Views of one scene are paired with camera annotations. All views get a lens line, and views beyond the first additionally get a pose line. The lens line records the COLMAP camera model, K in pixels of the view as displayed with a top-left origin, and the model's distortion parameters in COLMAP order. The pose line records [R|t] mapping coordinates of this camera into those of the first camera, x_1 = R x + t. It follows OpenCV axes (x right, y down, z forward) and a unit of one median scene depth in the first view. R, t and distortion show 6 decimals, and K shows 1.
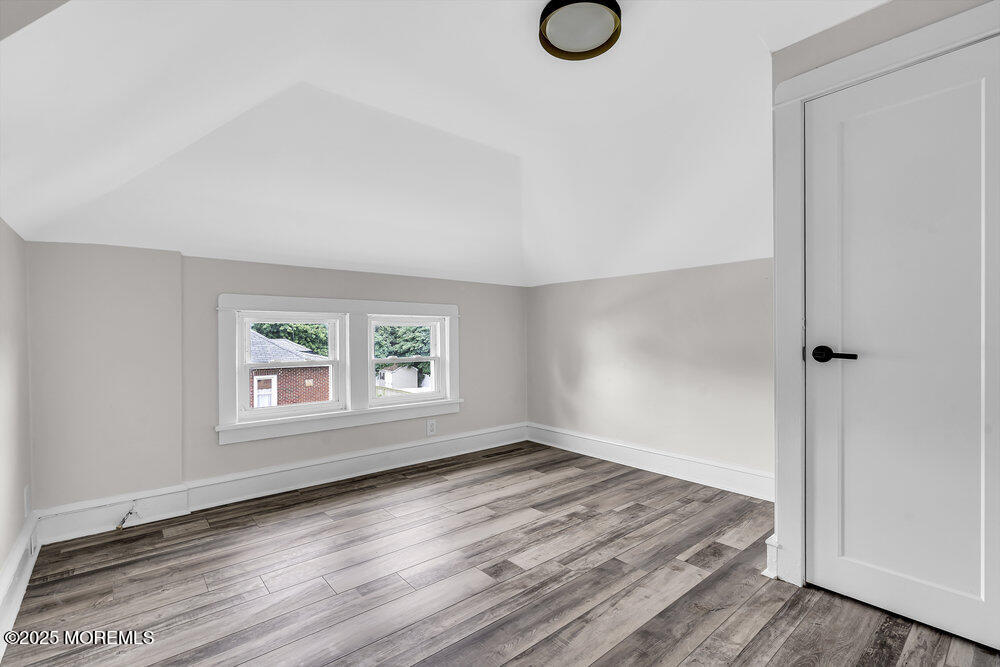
lens RADIAL K [[455.4, 0, 499.8], [0, 455.4, 336.1], [0, 0, 1]] dist [-0.009528, 0.000159]
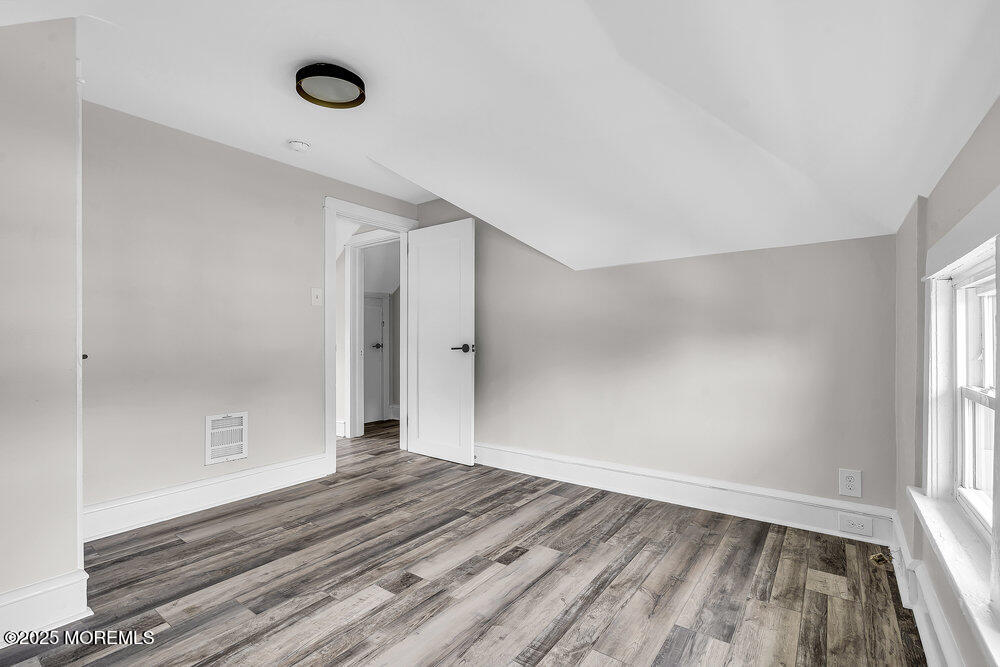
lens RADIAL K [[455.4, 0, 499.9], [0, 455.4, 336.8], [0, 0, 1]] dist [-0.009528, 0.000159]
pose [[-0.973348, 0.008293, -0.229185, 0.017597], [0.009434, 0.999948, -0.003886, 0.009665], [0.229141, -0.005945, -0.973375, 1.964571]]
